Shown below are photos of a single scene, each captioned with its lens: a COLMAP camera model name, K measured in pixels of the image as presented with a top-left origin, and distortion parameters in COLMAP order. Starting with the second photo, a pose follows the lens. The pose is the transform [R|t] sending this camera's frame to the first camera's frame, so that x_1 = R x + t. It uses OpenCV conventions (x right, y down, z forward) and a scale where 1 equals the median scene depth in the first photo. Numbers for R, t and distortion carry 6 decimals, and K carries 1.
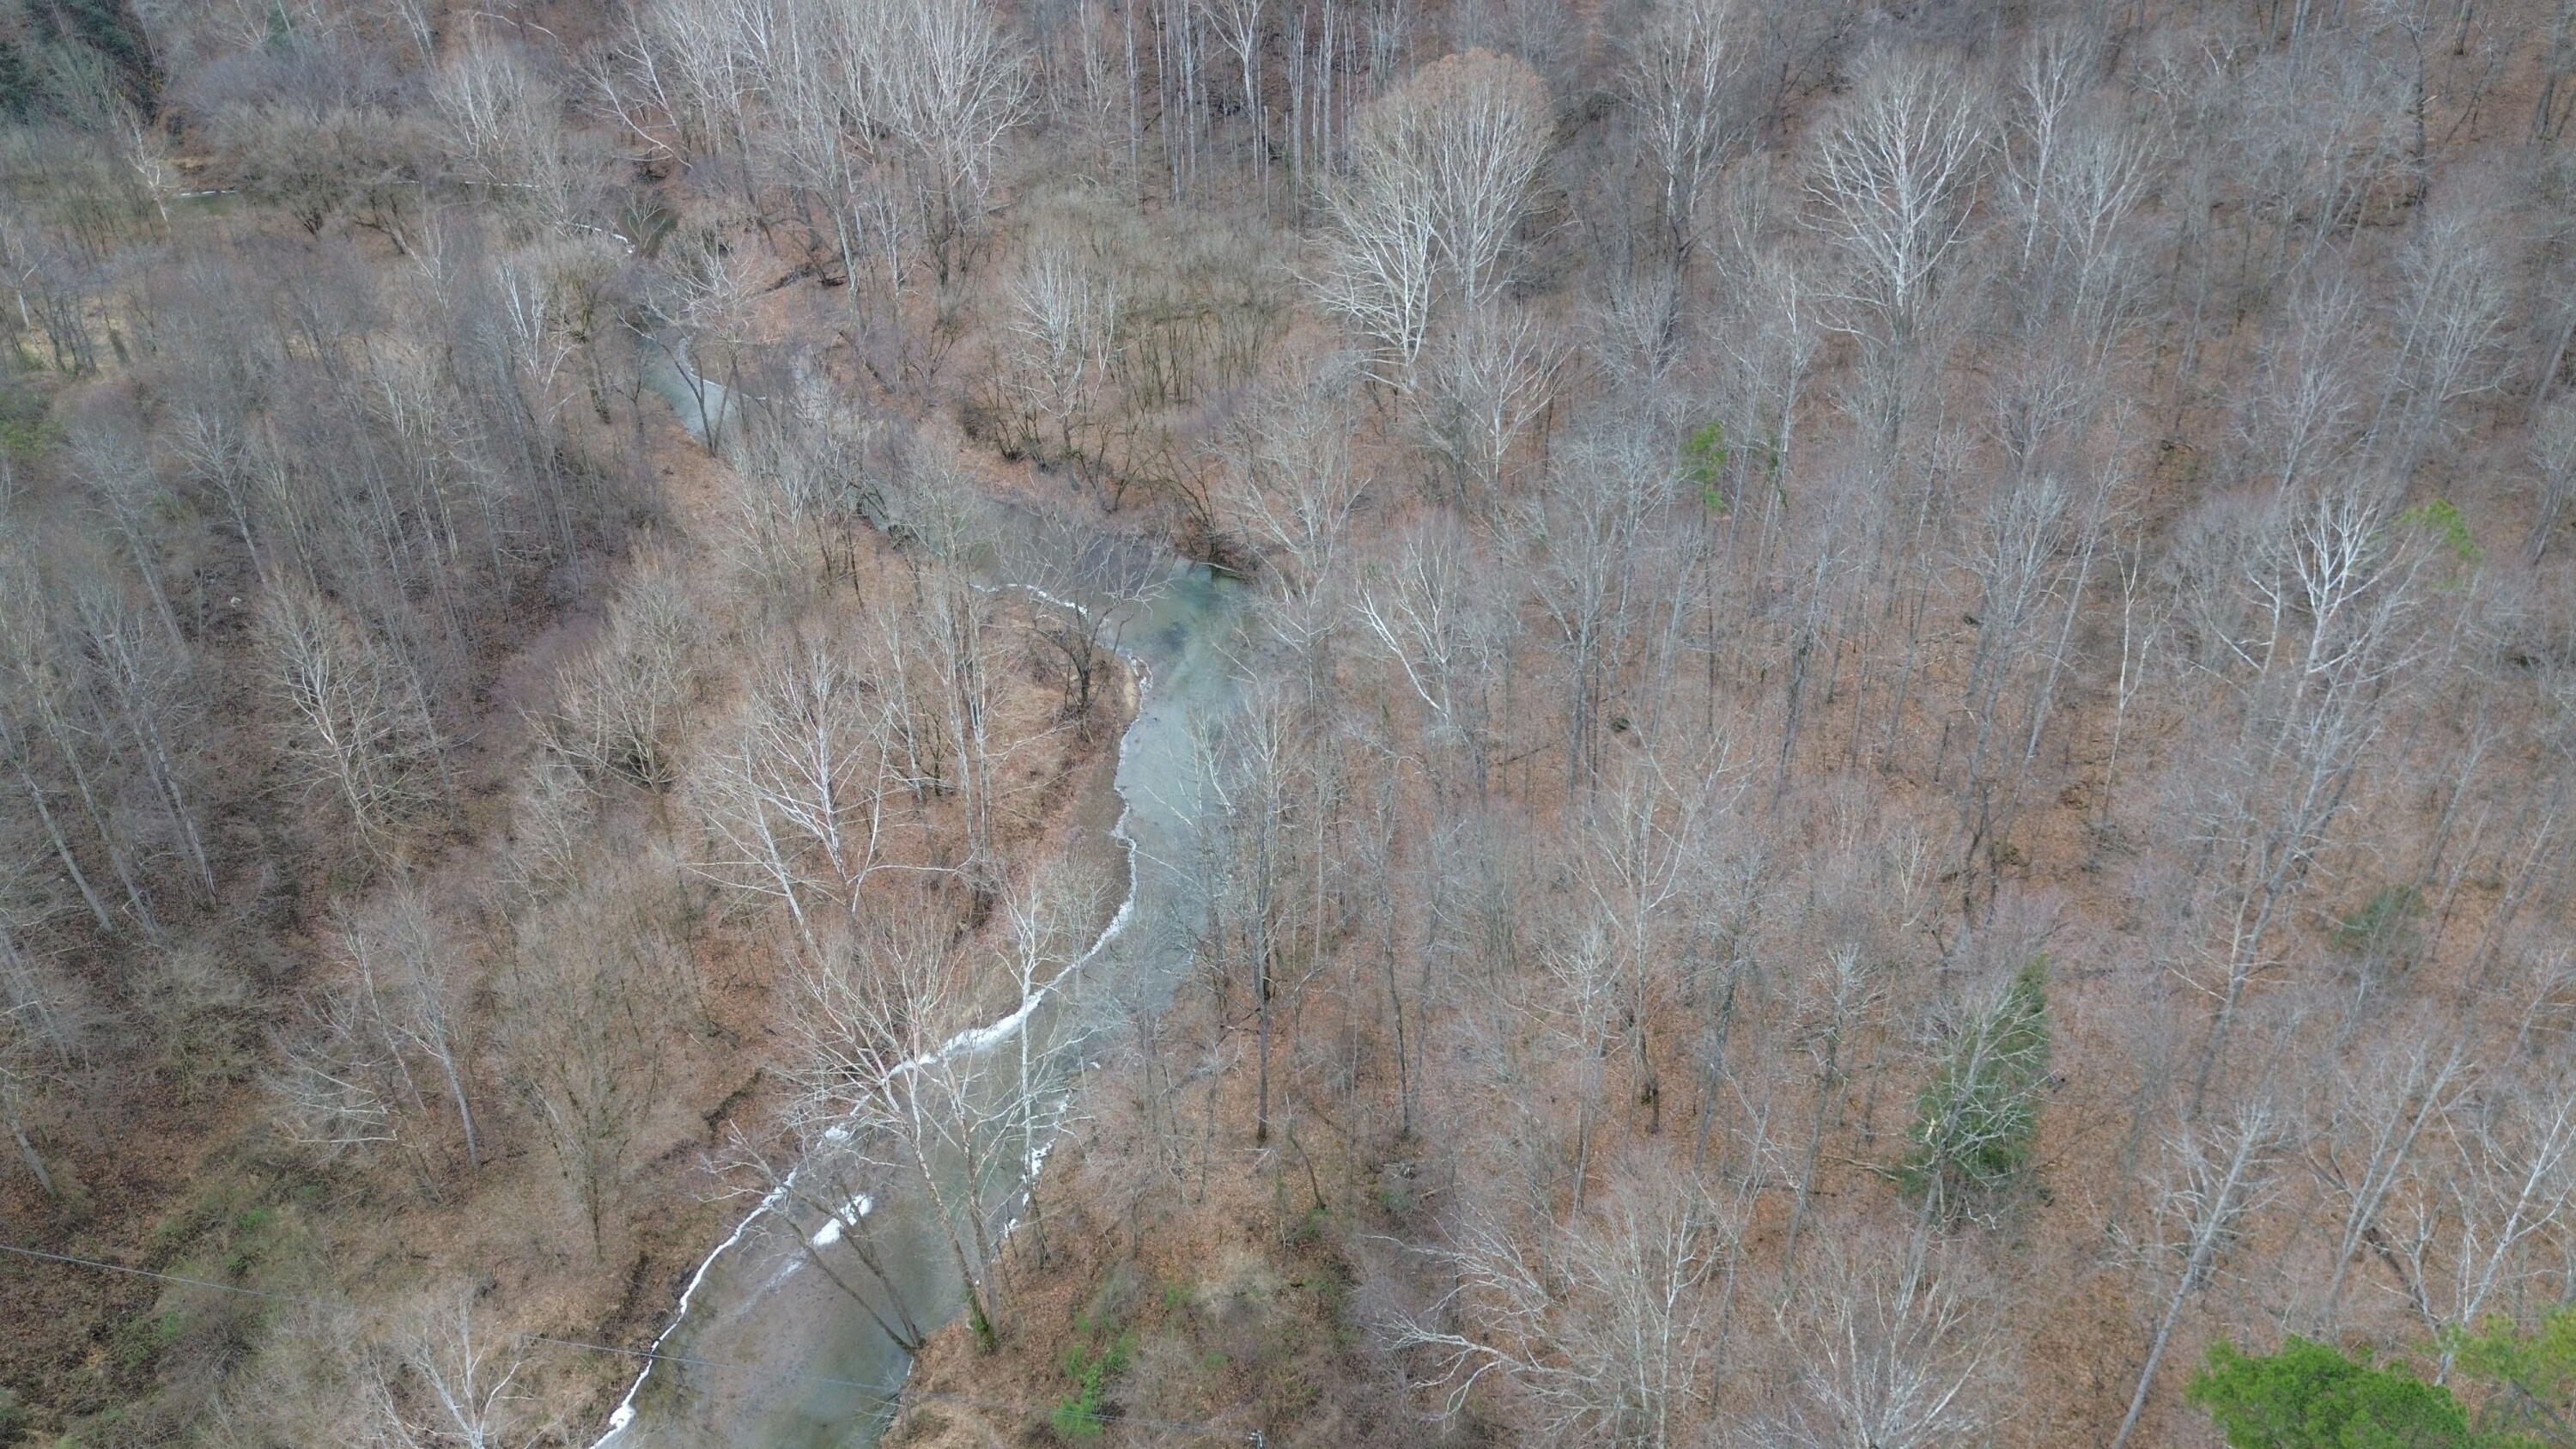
lens RADIAL K [[1798.1, 0, 1288.0], [0, 1798.1, 724.5], [0, 0, 1]] dist [0.090616, -0.097538]
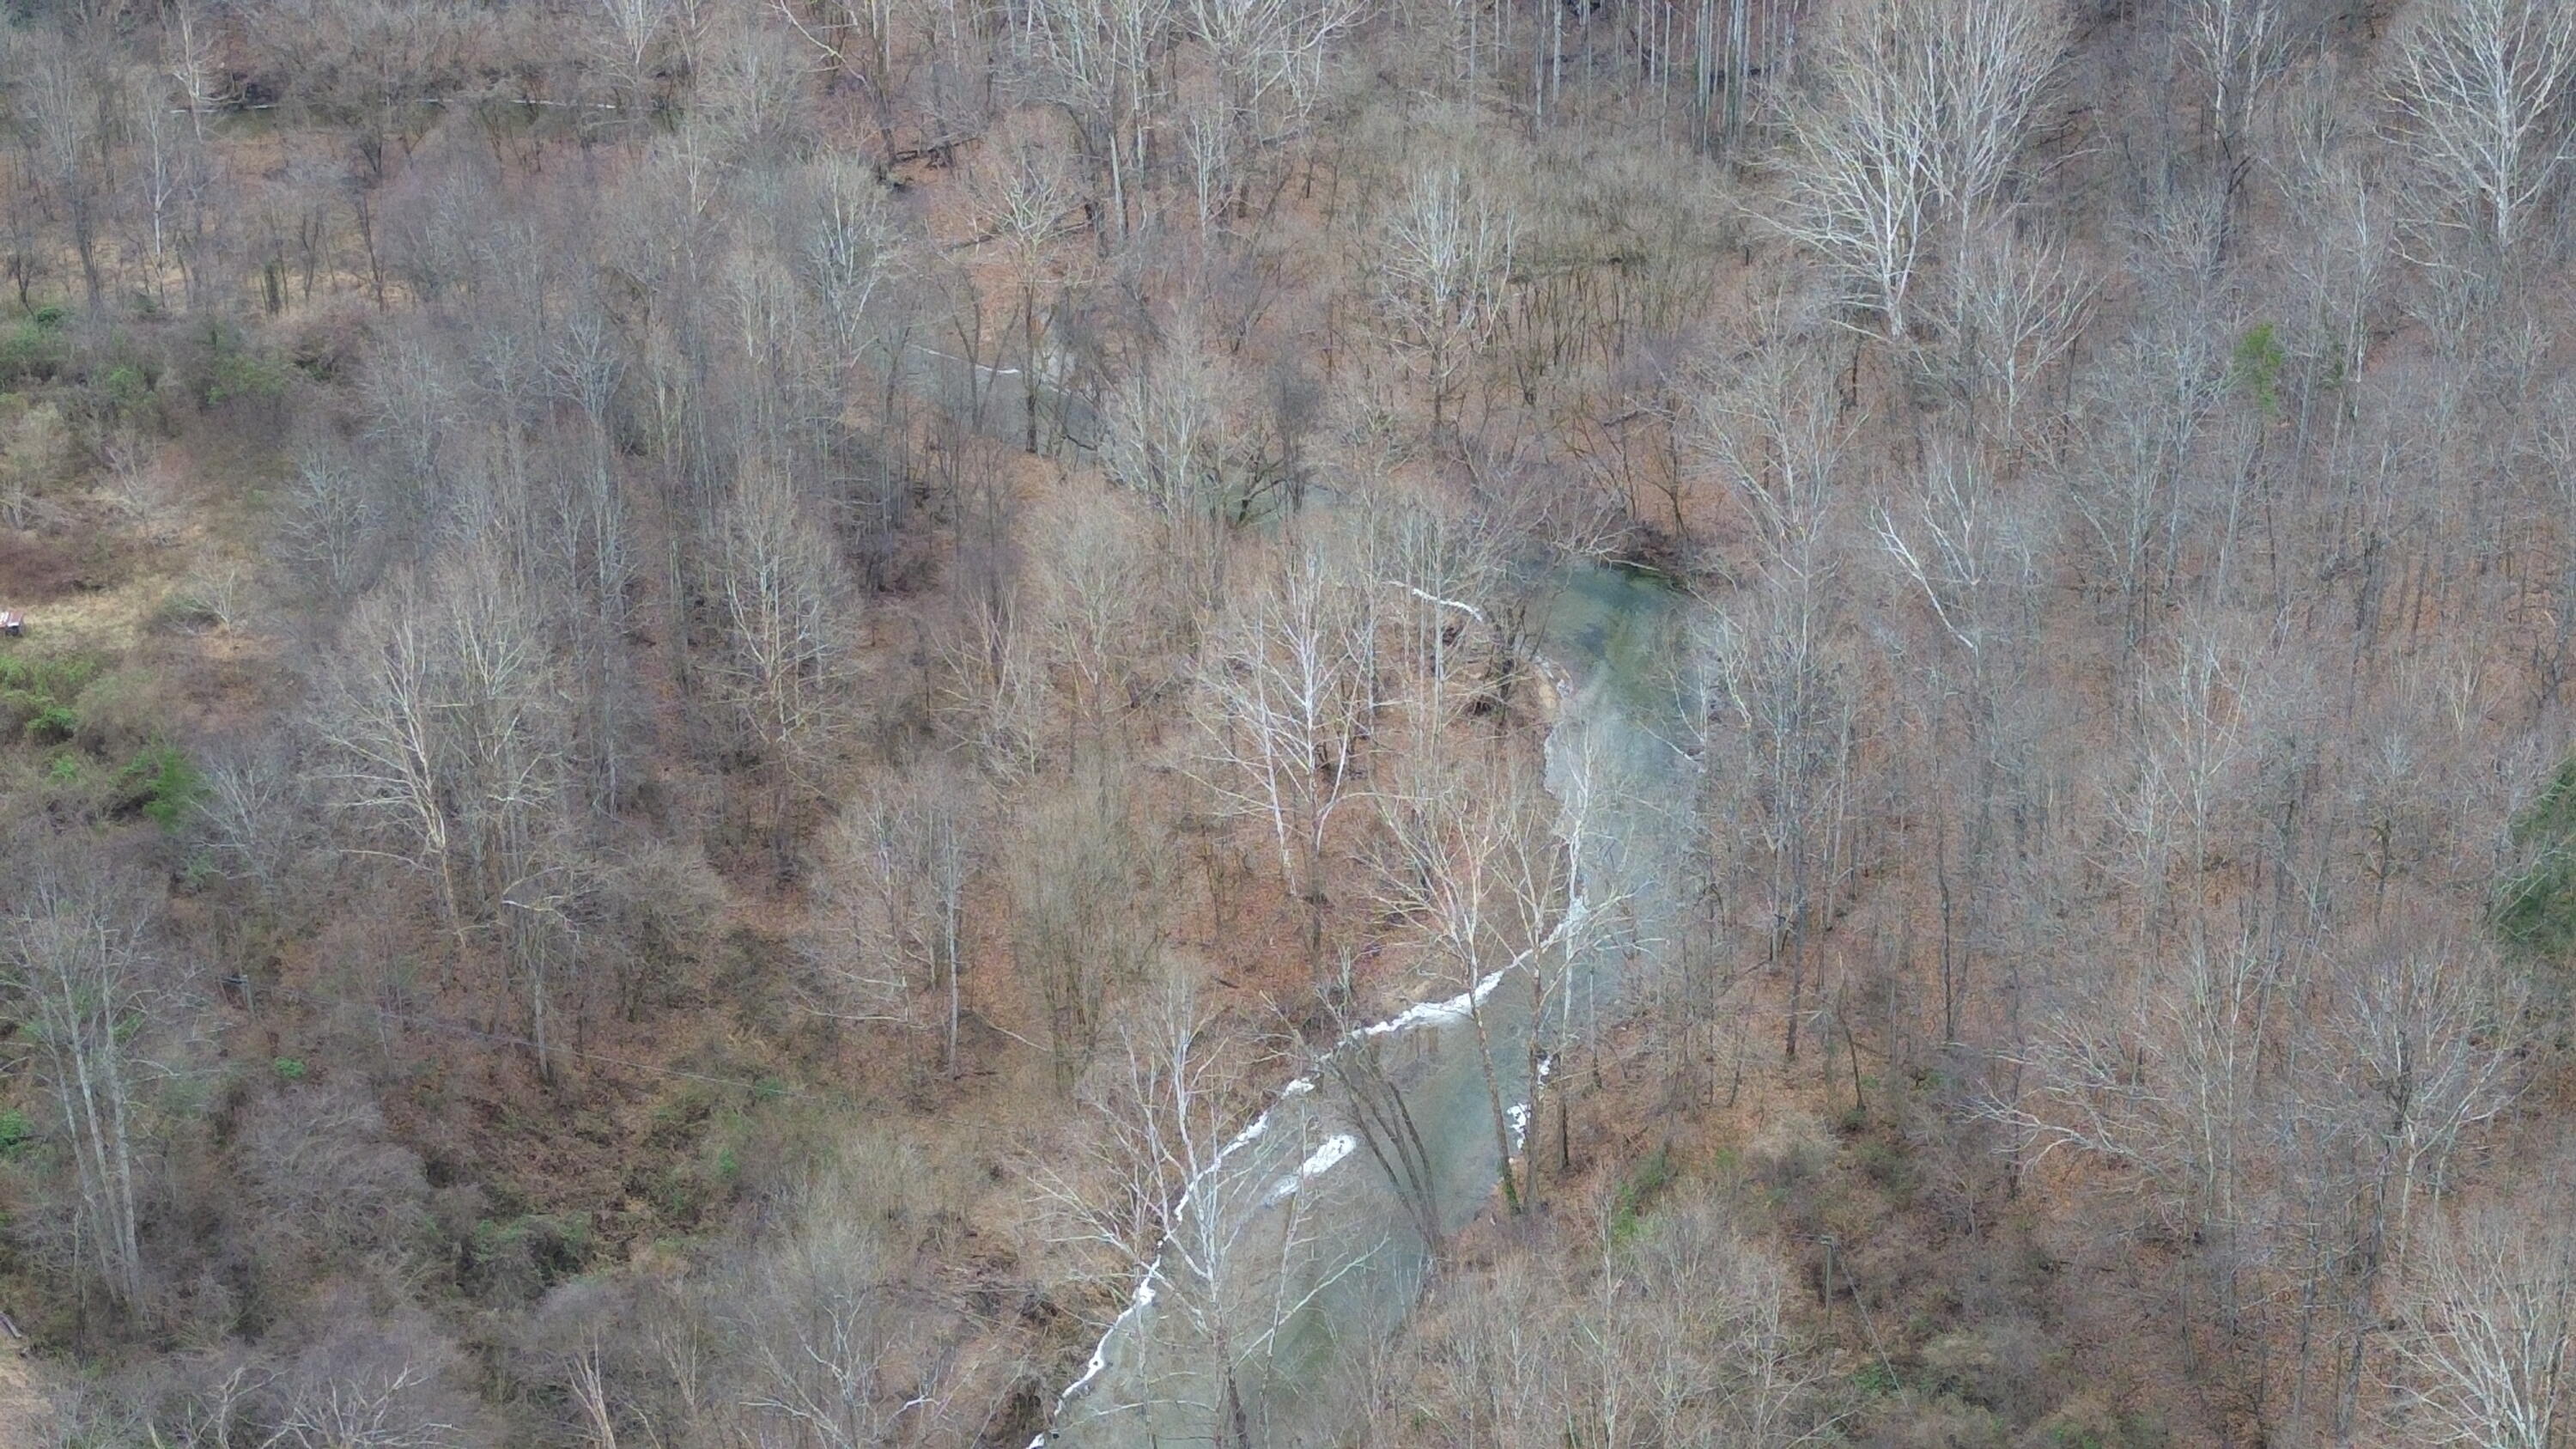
lens RADIAL K [[3591.3, 0, 1288.0], [0, 3591.3, 724.5], [0, 0, 1]] dist [0.186061, -0.513779]
pose [[0.998842, 0.015242, -0.045632, -0.135576], [-0.021136, 0.991077, -0.131604, 0.219460], [0.043219, 0.132416, 0.990252, -0.631643]]
